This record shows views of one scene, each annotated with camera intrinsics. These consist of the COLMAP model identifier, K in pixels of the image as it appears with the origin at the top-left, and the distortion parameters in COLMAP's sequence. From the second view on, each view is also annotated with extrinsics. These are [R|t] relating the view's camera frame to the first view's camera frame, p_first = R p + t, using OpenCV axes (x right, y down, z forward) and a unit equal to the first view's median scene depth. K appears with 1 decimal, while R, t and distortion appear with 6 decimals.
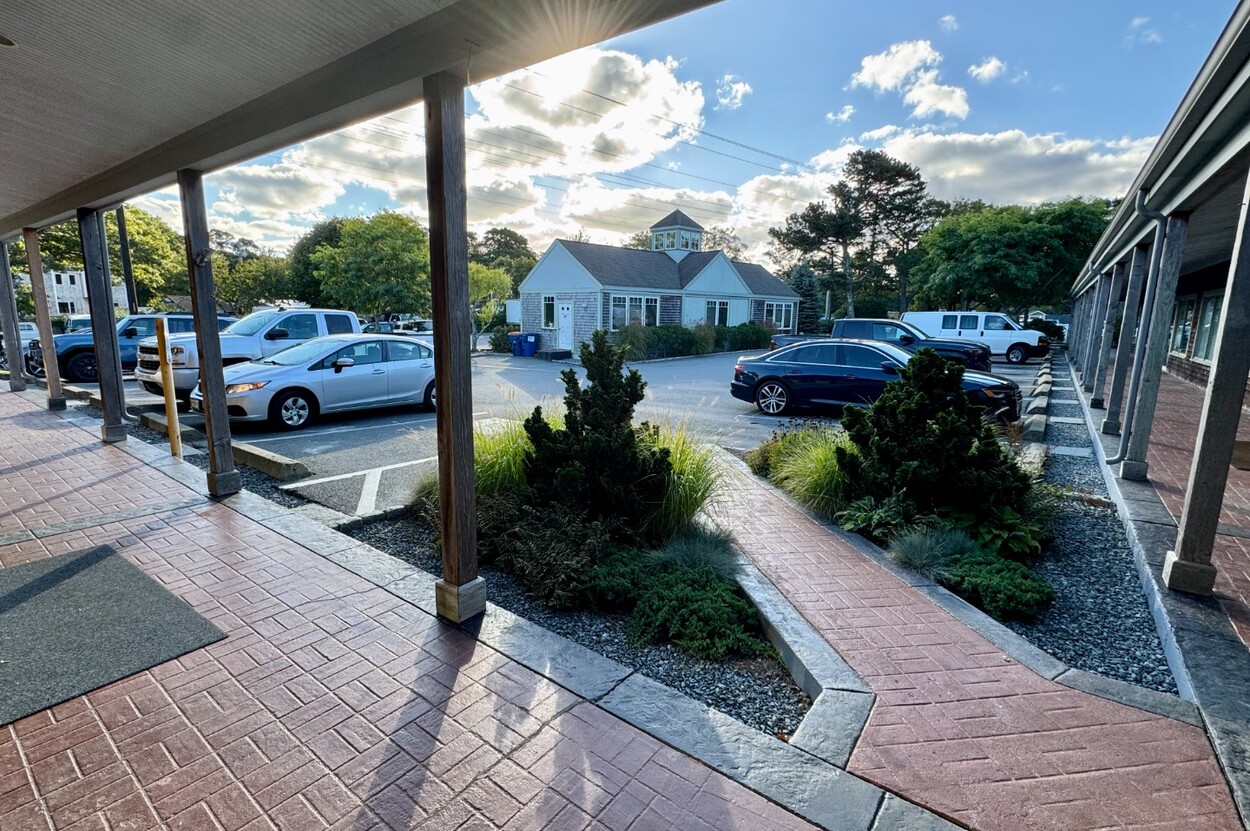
lens RADIAL K [[572.3, 0, 625.0], [0, 572.3, 415.5], [0, 0, 1]] dist [-0.000855, -0.000027]
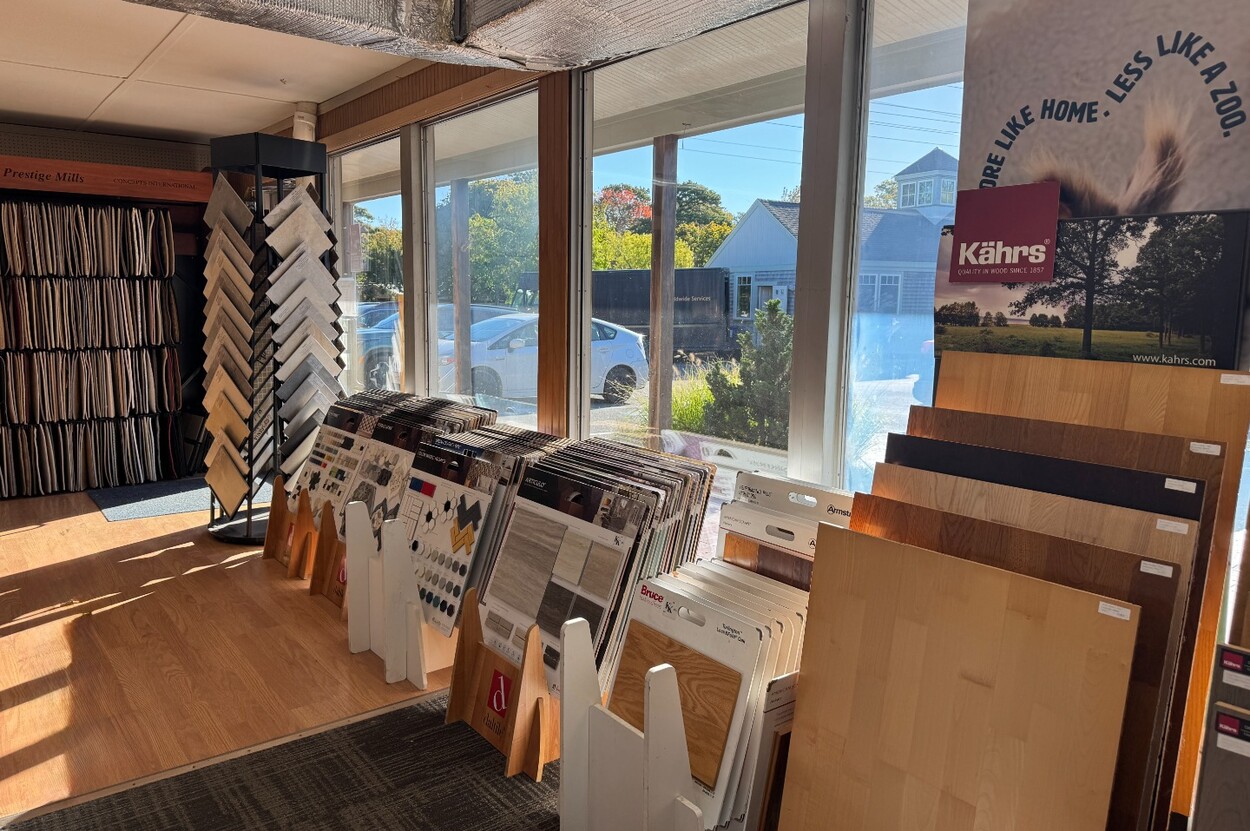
lens RADIAL K [[874.0, 0, 625.0], [0, 874.0, 415.5], [0, 0, 1]] dist [0.025382, -0.001106]
pose [[0.963832, 0.029403, -0.264884, 0.057565], [-0.042474, 0.998139, -0.043756, 0.075808], [0.263104, 0.053424, 0.963287, -0.311952]]
